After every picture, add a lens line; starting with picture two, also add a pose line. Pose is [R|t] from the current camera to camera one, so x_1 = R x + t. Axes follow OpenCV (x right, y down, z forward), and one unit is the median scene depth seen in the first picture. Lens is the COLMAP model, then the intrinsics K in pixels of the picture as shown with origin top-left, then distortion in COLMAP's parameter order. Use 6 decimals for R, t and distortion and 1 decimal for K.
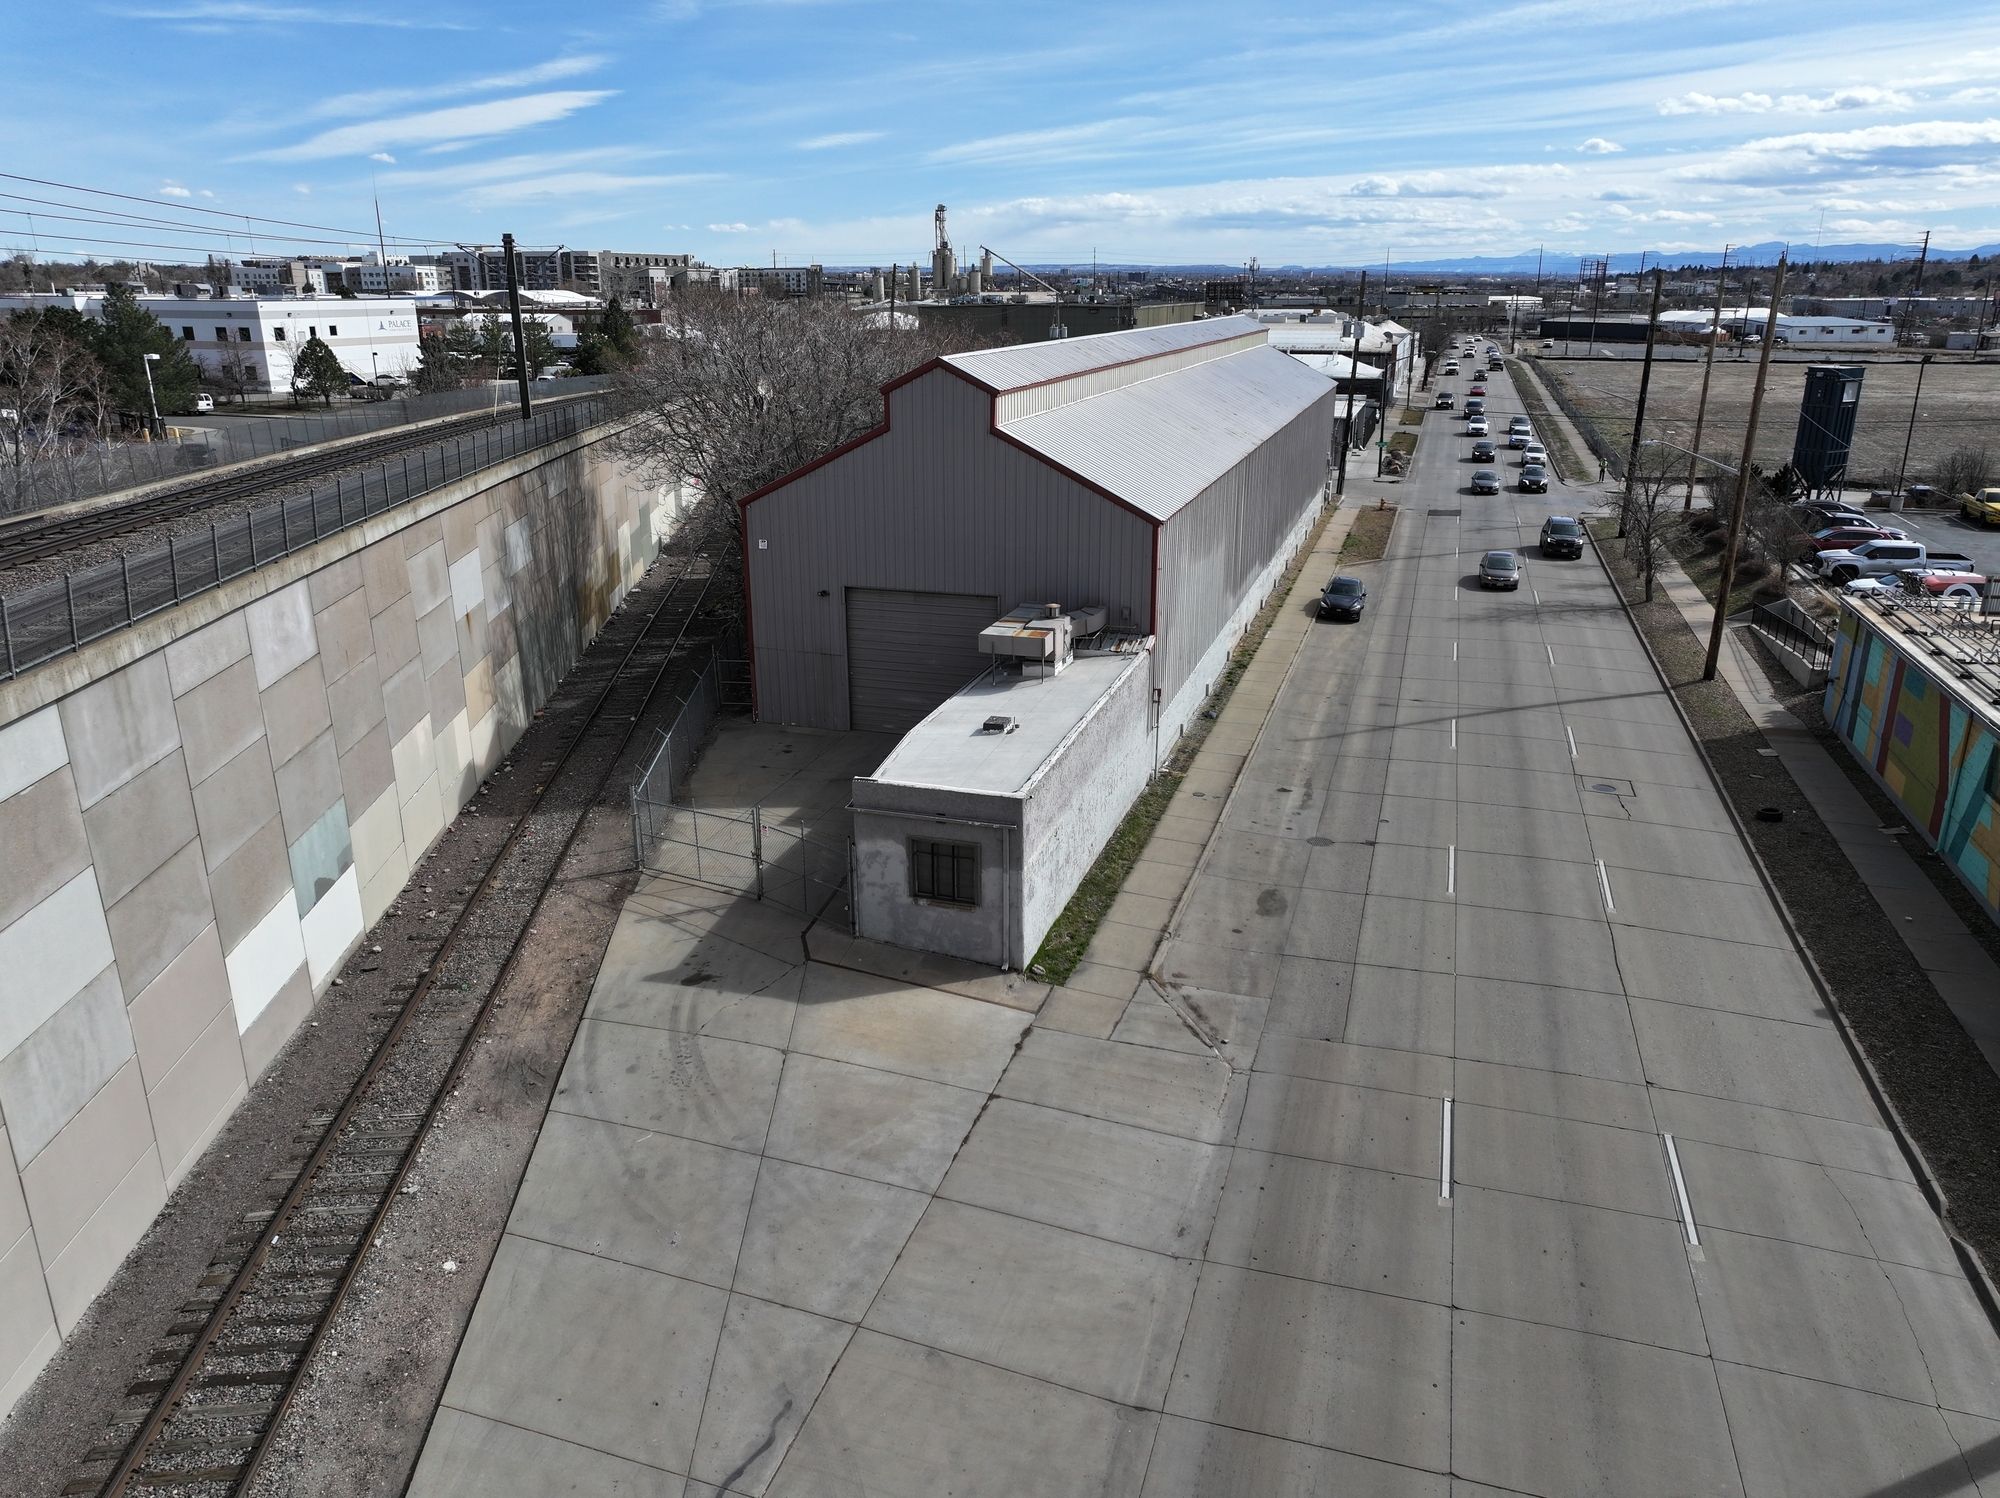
lens RADIAL K [[1378.1, 0, 1000.0], [0, 1378.1, 749.0], [0, 0, 1]] dist [0.002717, 0.005064]
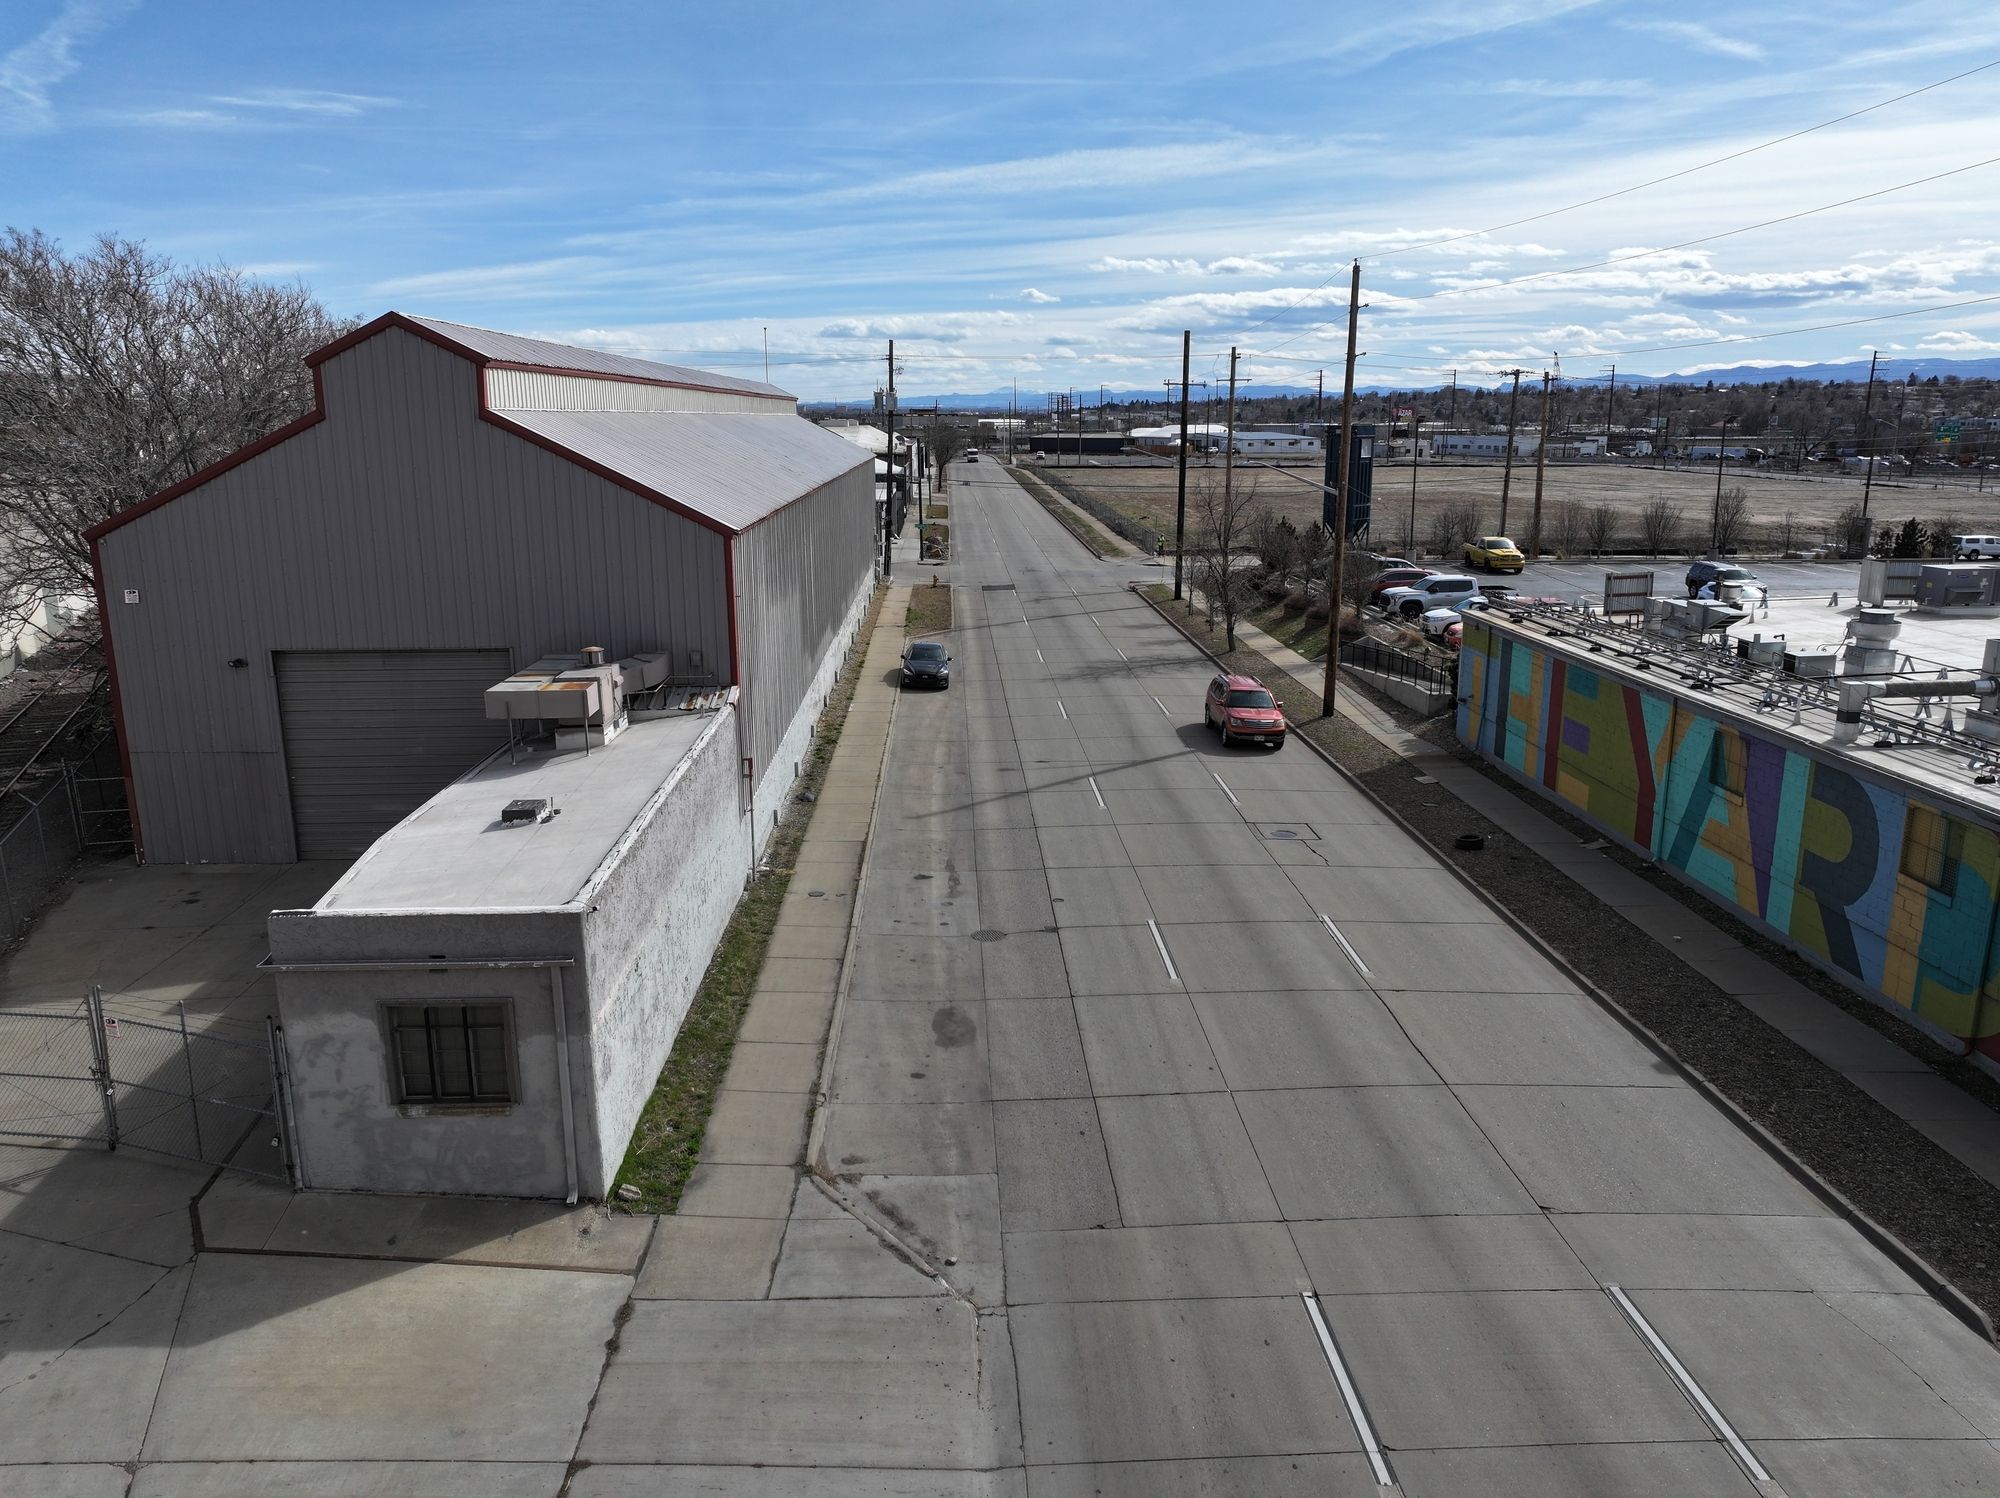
lens RADIAL K [[1378.1, 0, 1000.0], [0, 1378.1, 749.0], [0, 0, 1]] dist [0.002717, 0.005064]
pose [[0.939949, -0.076252, 0.332690, -0.005102], [0.106309, 0.991644, -0.073072, 0.022917], [-0.324338, 0.104052, 0.940201, 0.293632]]
